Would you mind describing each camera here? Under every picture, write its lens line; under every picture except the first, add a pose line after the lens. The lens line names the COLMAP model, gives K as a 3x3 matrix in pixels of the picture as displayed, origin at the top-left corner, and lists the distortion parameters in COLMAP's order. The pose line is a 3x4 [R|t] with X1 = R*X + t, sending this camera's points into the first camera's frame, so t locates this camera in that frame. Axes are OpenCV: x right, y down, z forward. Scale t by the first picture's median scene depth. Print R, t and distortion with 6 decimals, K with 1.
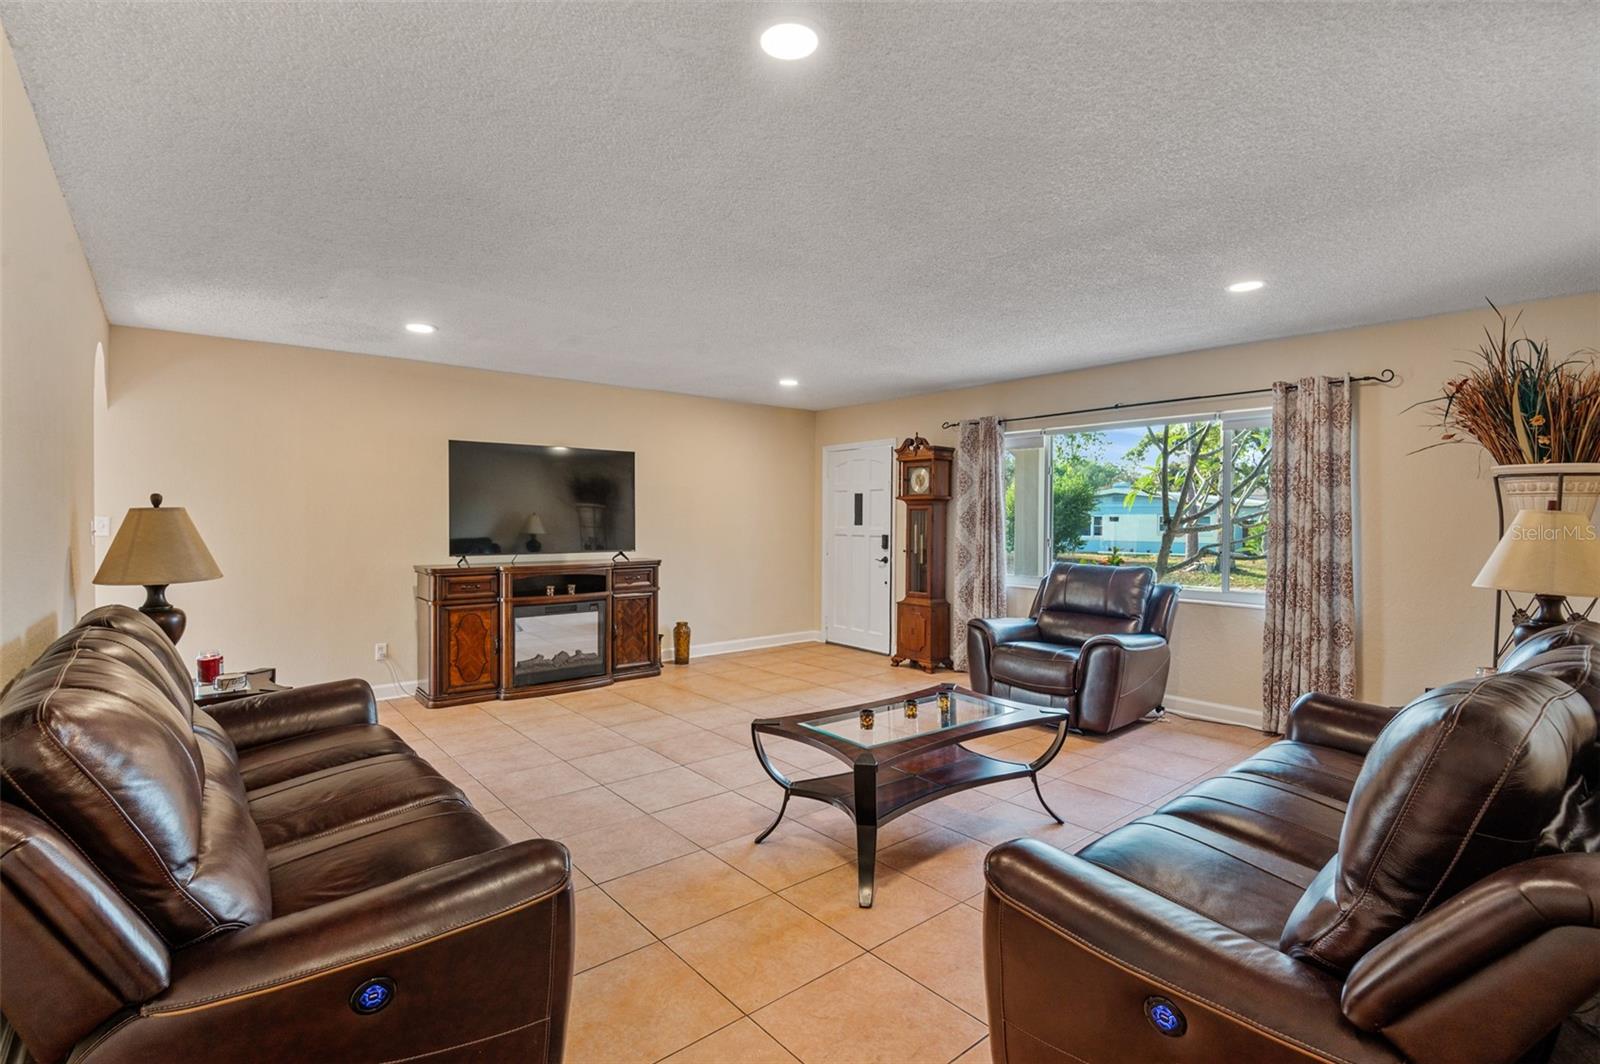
lens RADIAL K [[743.5, 0, 786.9], [0, 743.5, 528.2], [0, 0, 1]] dist [-0.011742, -0.000729]
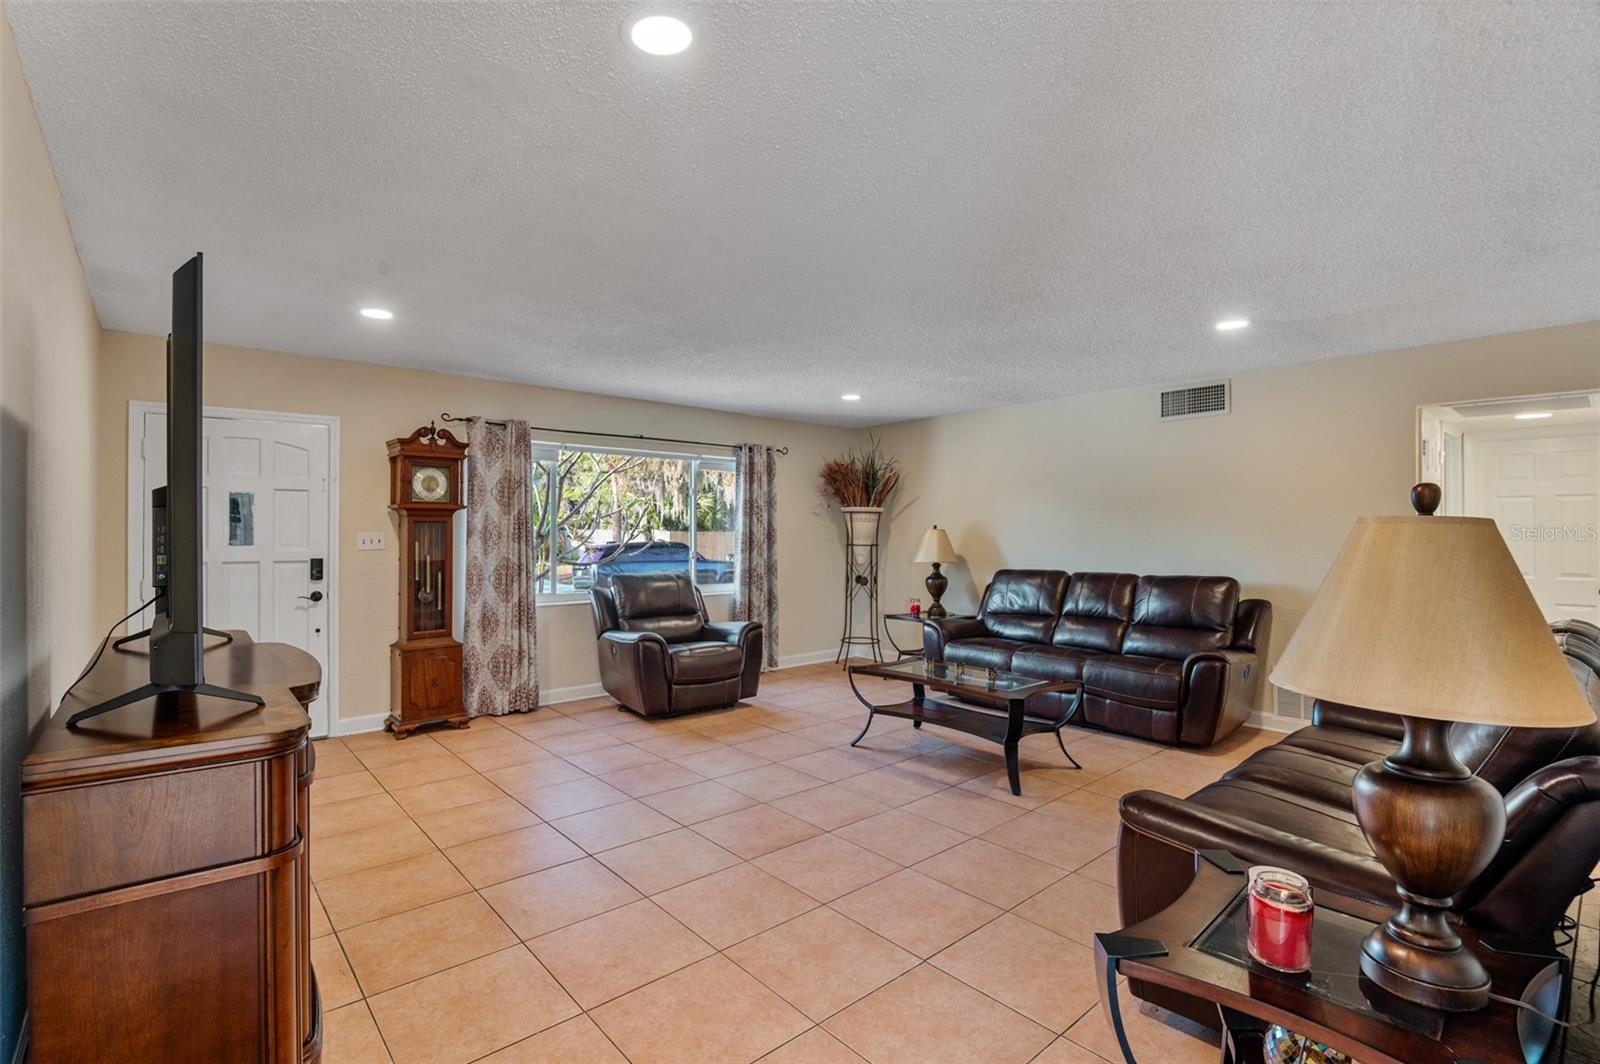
lens RADIAL K [[741.0, 0, 793.5], [0, 741.0, 533.4], [0, 0, 1]] dist [-0.009225, -0.000731]
pose [[-0.025361, -0.003801, 0.999671, -0.740735], [0.013986, 0.999894, 0.004156, -0.014396], [-0.999581, 0.014087, -0.025306, 0.808215]]
